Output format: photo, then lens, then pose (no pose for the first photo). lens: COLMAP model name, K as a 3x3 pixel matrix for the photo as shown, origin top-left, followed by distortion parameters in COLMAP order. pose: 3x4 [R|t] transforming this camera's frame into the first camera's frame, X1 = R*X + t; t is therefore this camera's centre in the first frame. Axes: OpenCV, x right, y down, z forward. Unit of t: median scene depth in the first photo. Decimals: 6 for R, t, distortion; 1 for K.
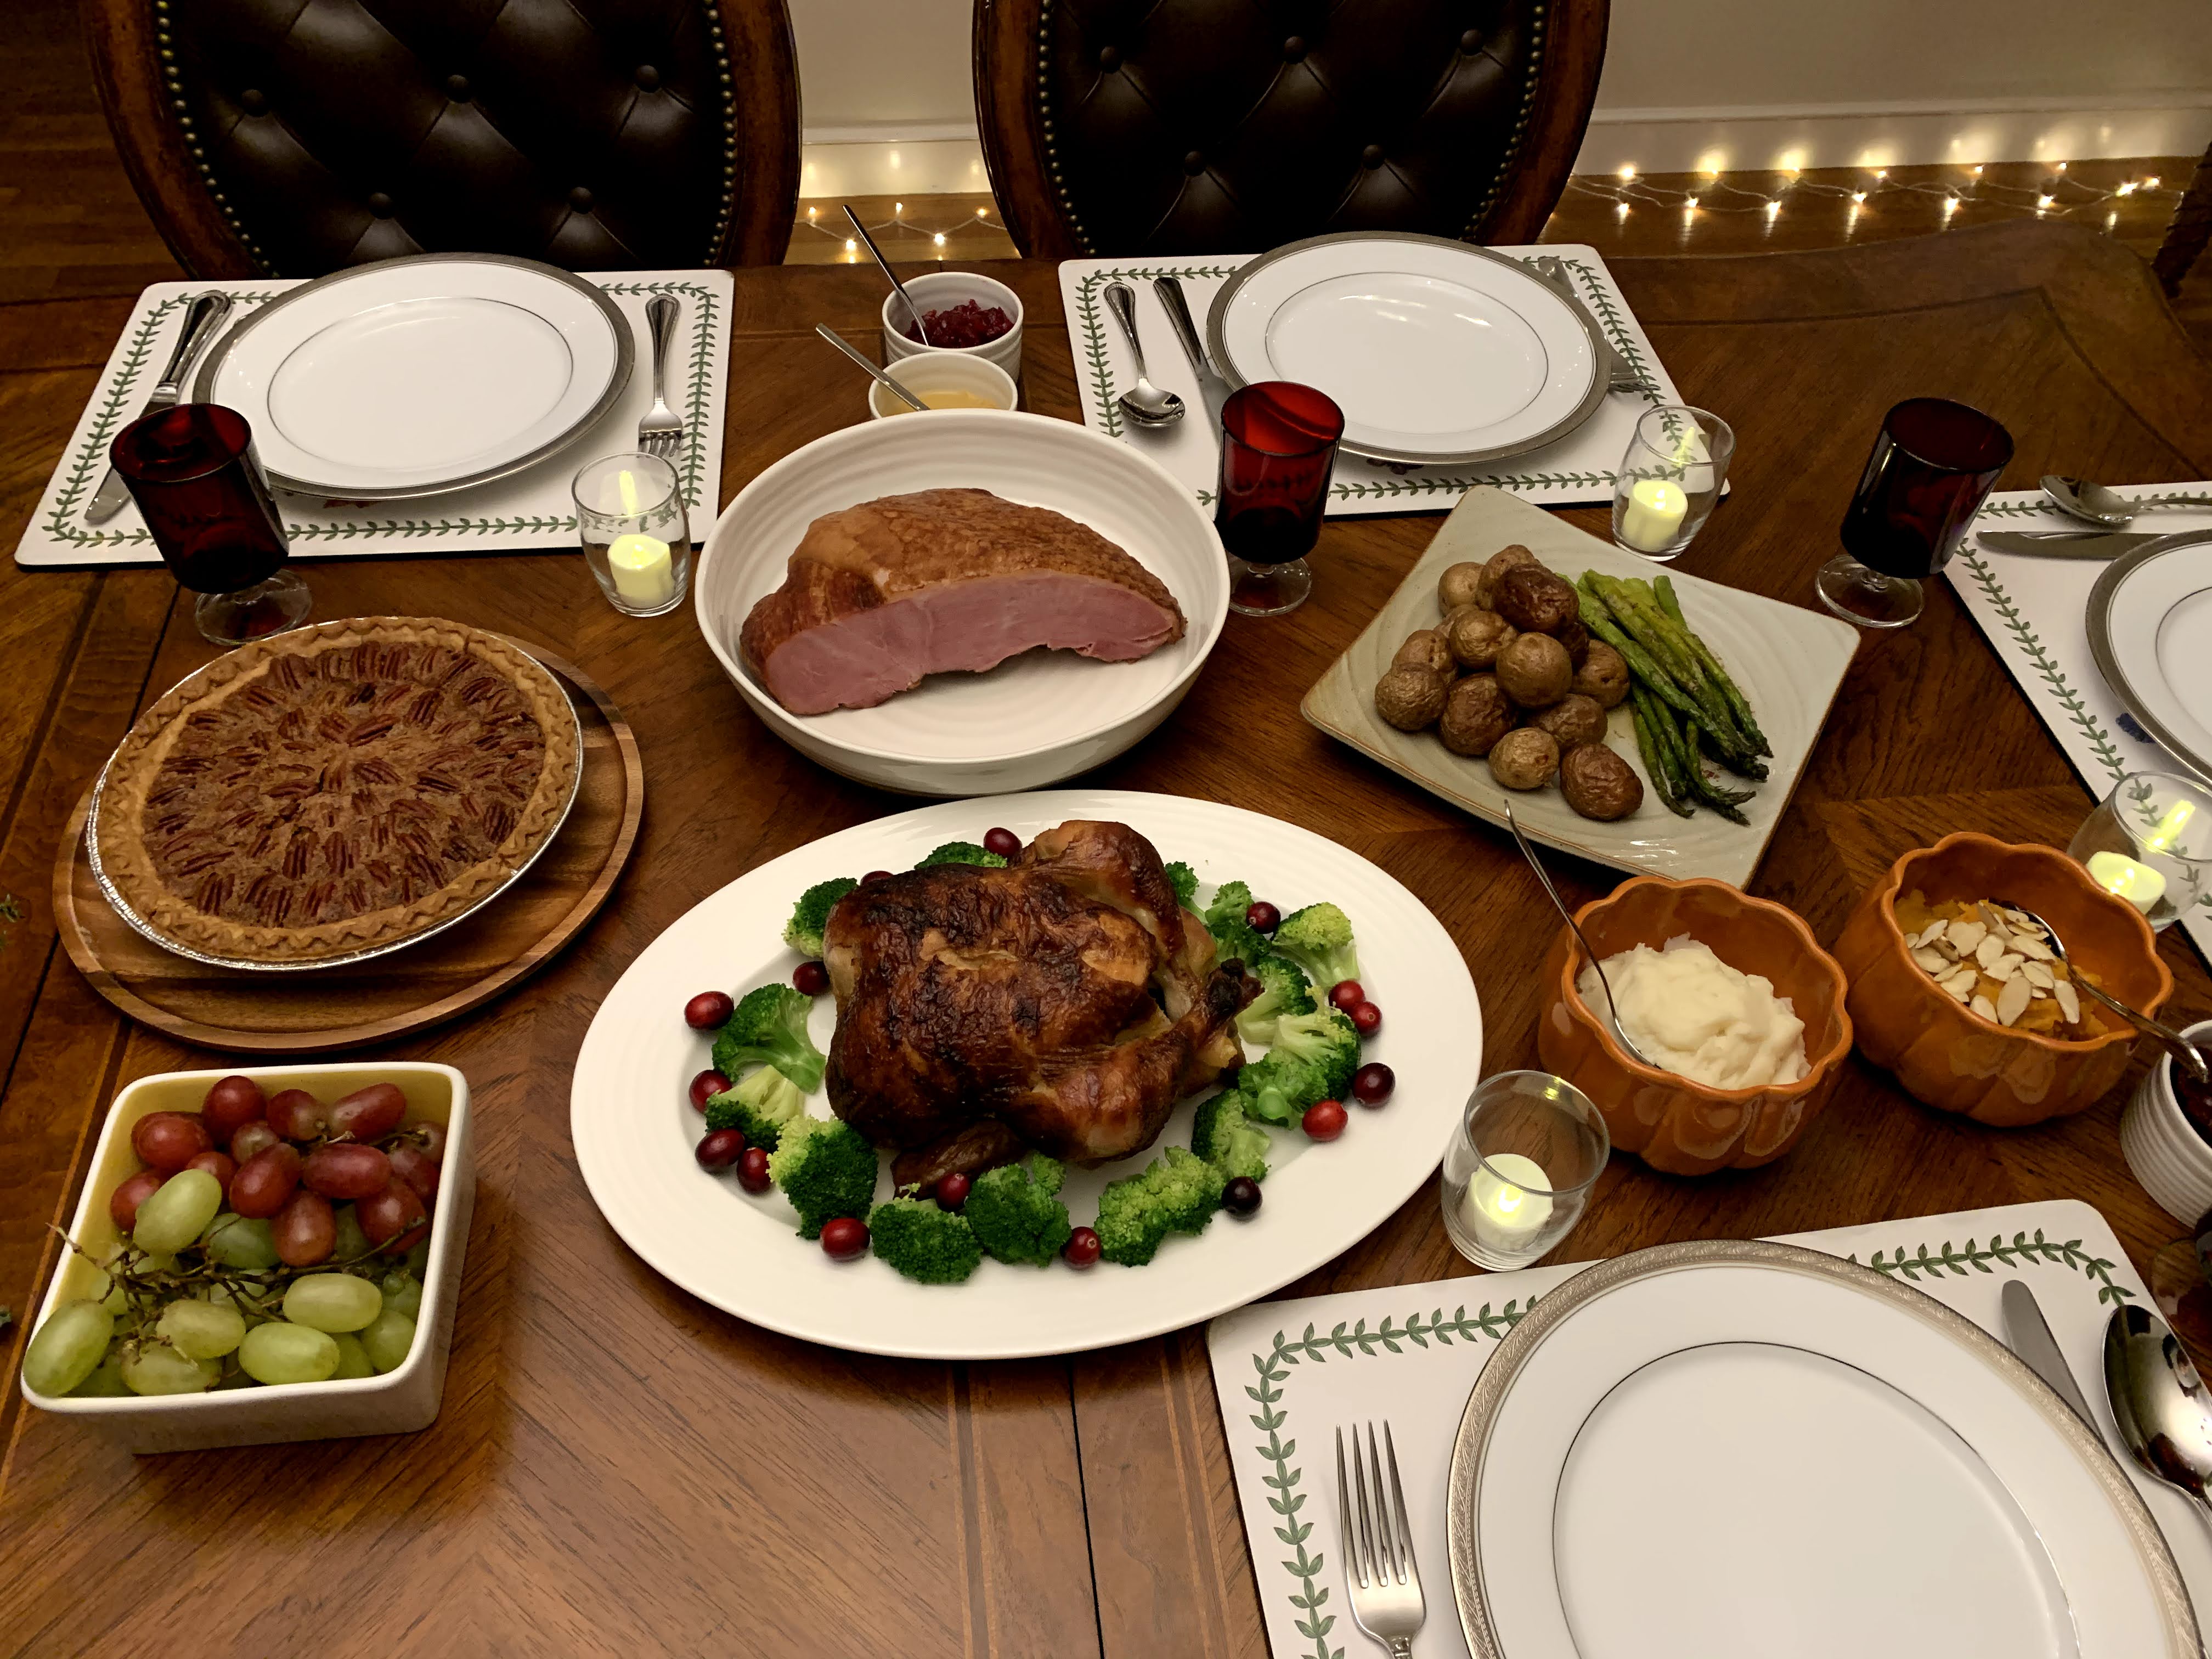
lens RADIAL K [[1716.9, 0, 1103.6], [0, 1716.9, 831.6], [0, 0, 1]] dist [-0.013120, -0.004315]
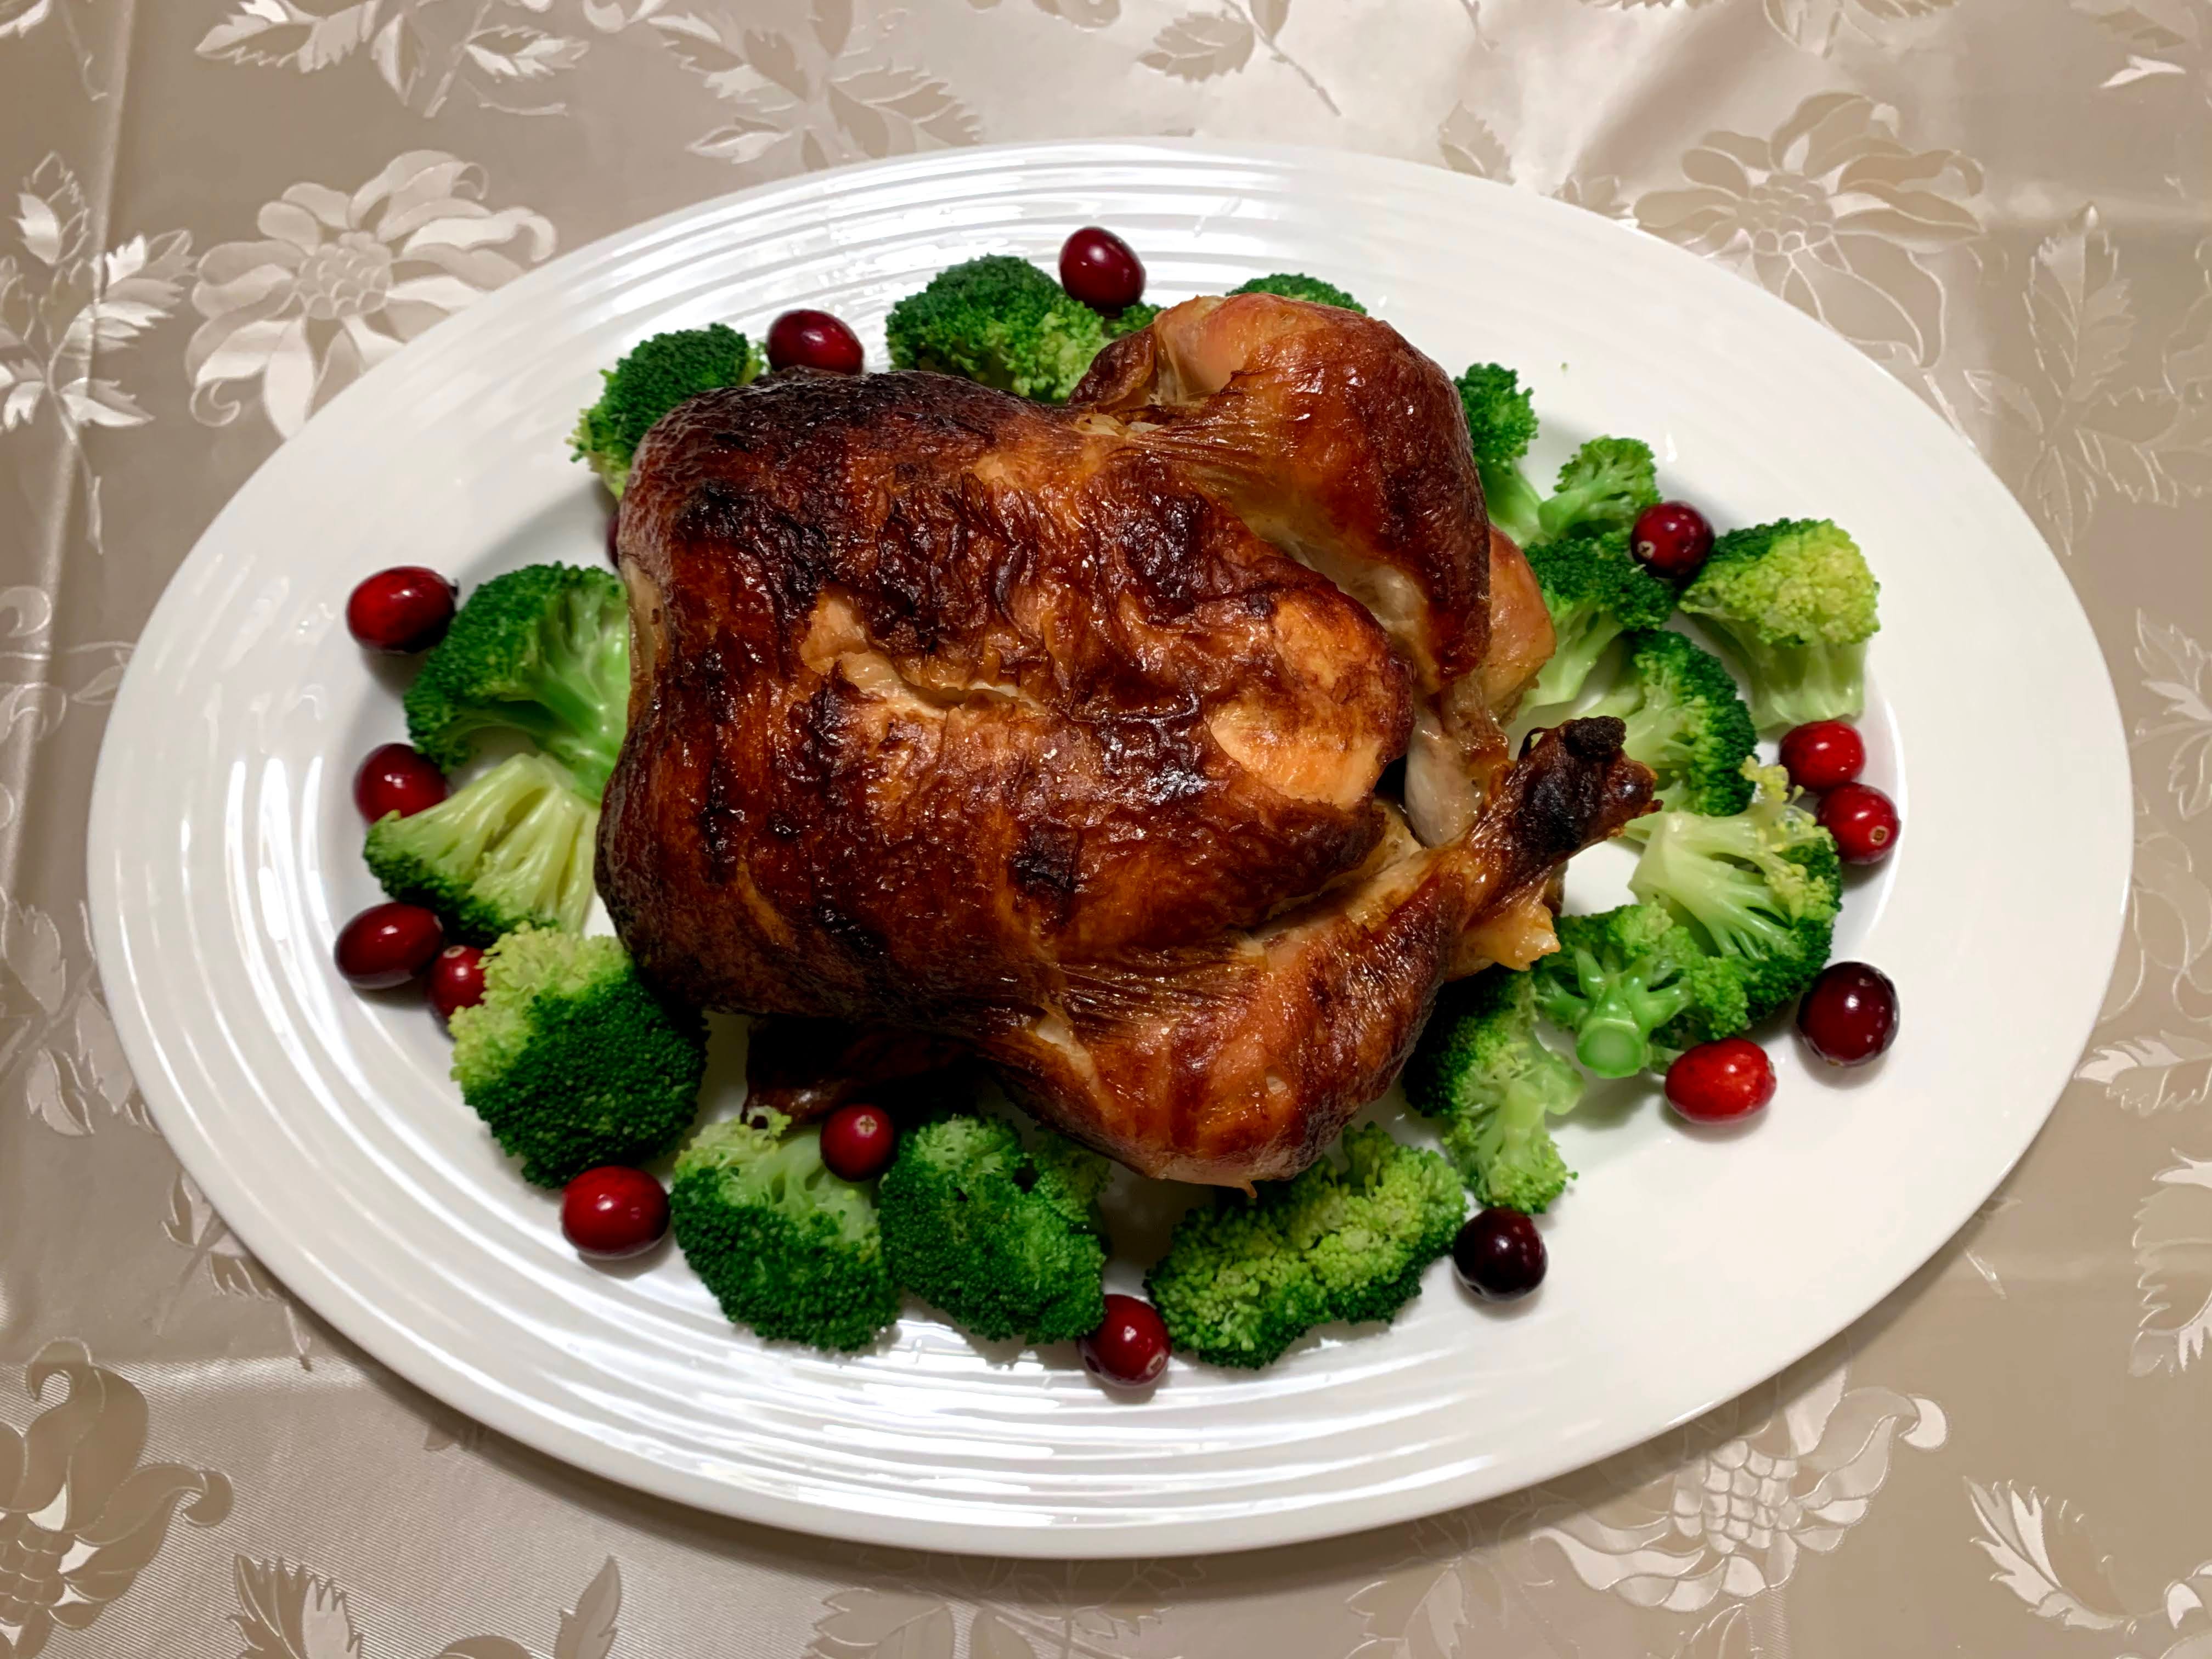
lens RADIAL K [[1716.9, 0, 1113.1], [0, 1716.9, 822.4], [0, 0, 1]] dist [-0.013120, -0.004315]
pose [[0.984525, 0.159746, -0.072057, -0.003313], [-0.108601, 0.878862, 0.464550, -0.081144], [0.137538, -0.449536, 0.882610, 0.637645]]
